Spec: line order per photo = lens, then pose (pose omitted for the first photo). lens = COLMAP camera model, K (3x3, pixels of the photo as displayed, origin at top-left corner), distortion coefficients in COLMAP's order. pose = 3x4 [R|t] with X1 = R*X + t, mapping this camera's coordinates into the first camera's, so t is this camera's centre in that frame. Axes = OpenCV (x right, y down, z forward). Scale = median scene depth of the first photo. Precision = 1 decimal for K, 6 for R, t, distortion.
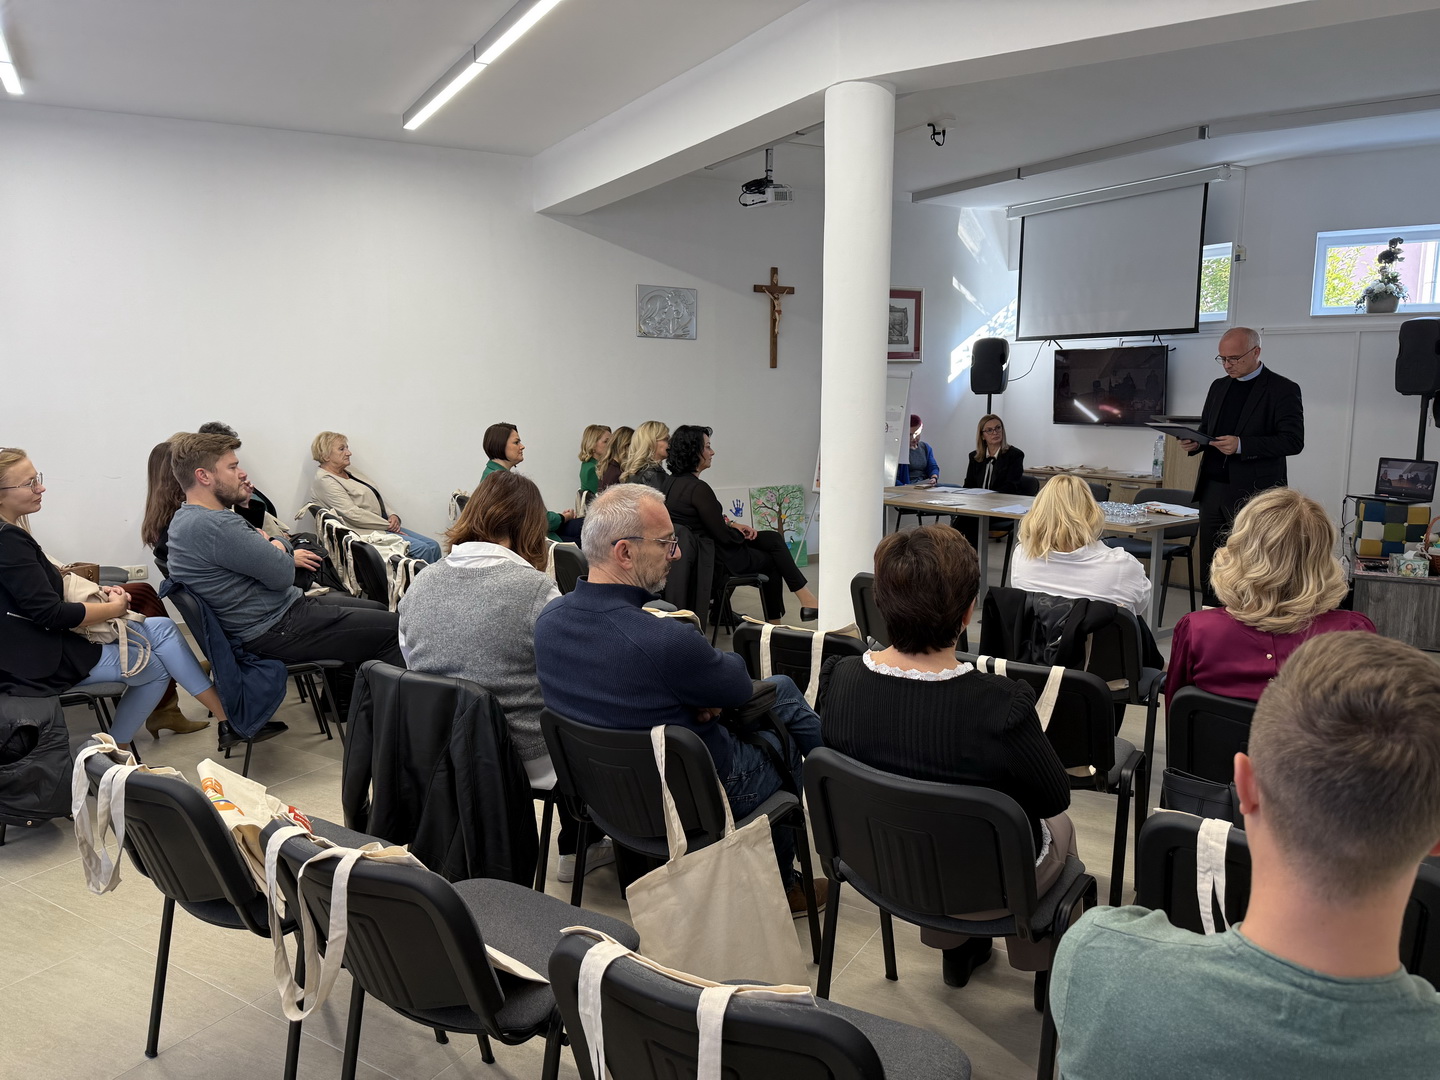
lens RADIAL K [[1009.8, 0, 718.3], [0, 1009.8, 538.7], [0, 0, 1]] dist [-0.000411, -0.000315]
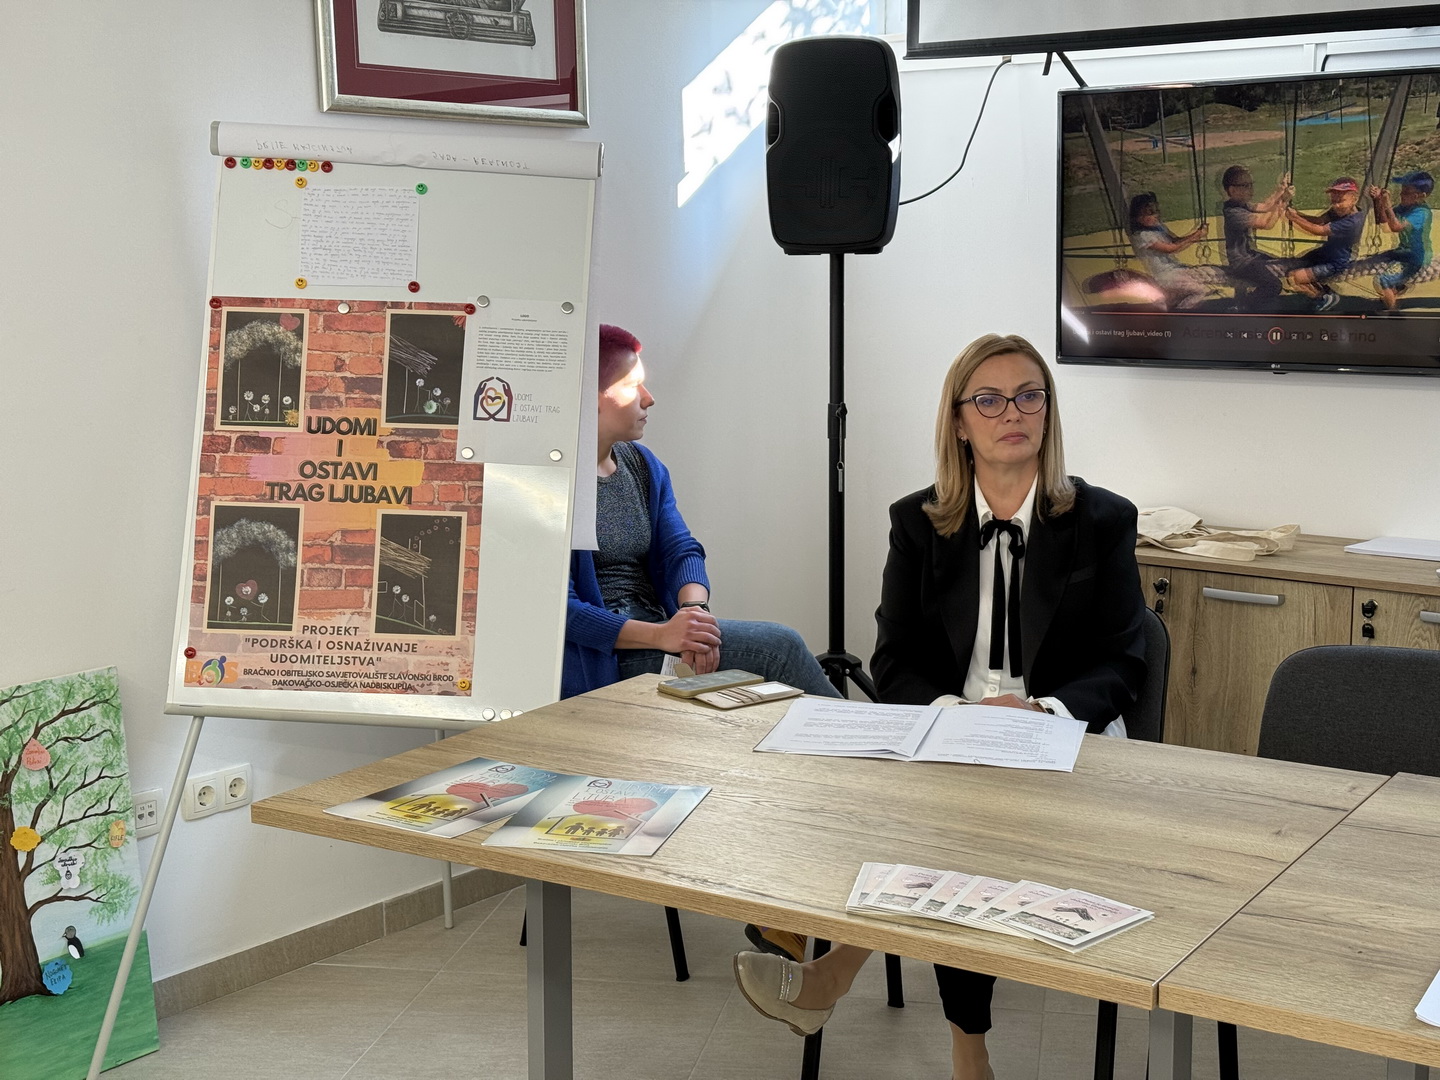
lens RADIAL K [[2002.3, 0, 720.4], [0, 2002.3, 544.0], [0, 0, 1]] dist [0.050647, 0.000000]
pose [[0.926067, -0.043489, 0.374844, 0.042066], [0.050260, 0.998702, -0.008301, -0.065738], [-0.373996, 0.026527, 0.927051, 0.538388]]
